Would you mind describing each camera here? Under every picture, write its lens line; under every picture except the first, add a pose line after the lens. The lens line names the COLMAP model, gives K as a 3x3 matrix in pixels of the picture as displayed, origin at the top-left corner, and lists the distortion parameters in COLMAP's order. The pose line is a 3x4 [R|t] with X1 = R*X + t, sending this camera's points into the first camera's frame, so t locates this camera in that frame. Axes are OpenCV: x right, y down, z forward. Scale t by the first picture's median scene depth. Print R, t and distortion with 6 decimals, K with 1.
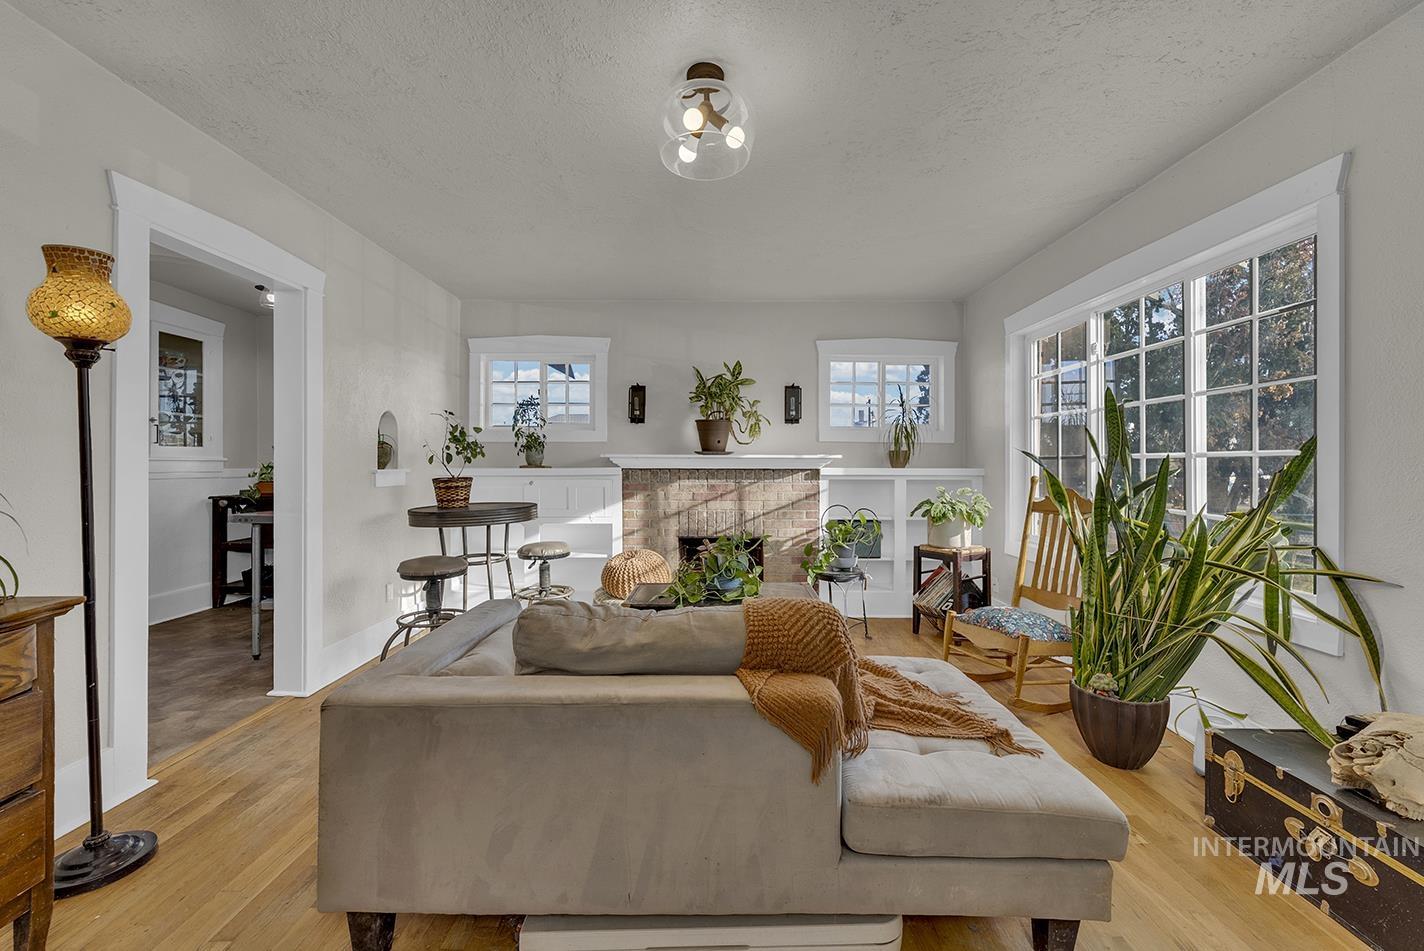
lens RADIAL K [[584.0, 0, 710.0], [0, 584.0, 466.5], [0, 0, 1]] dist [-0.000847, -0.000250]
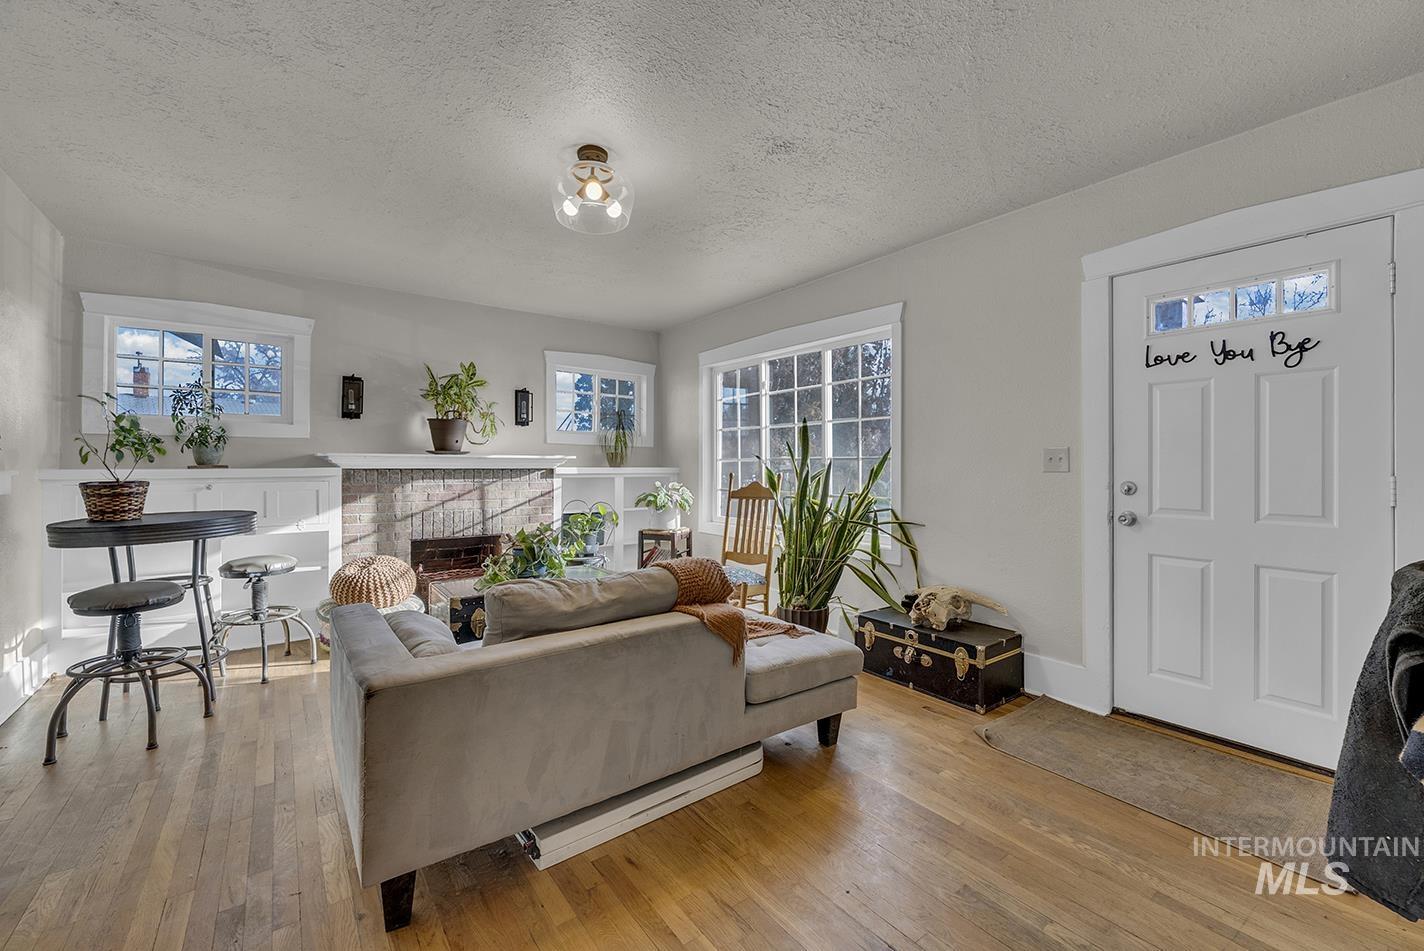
lens RADIAL K [[584.0, 0, 713.9], [0, 584.0, 469.8], [0, 0, 1]] dist [-0.000847, -0.000250]
pose [[0.798527, -0.005311, 0.601936, -0.290236], [0.001417, 0.999975, 0.006943, -0.000430], [-0.601958, -0.004692, 0.798514, -0.080912]]
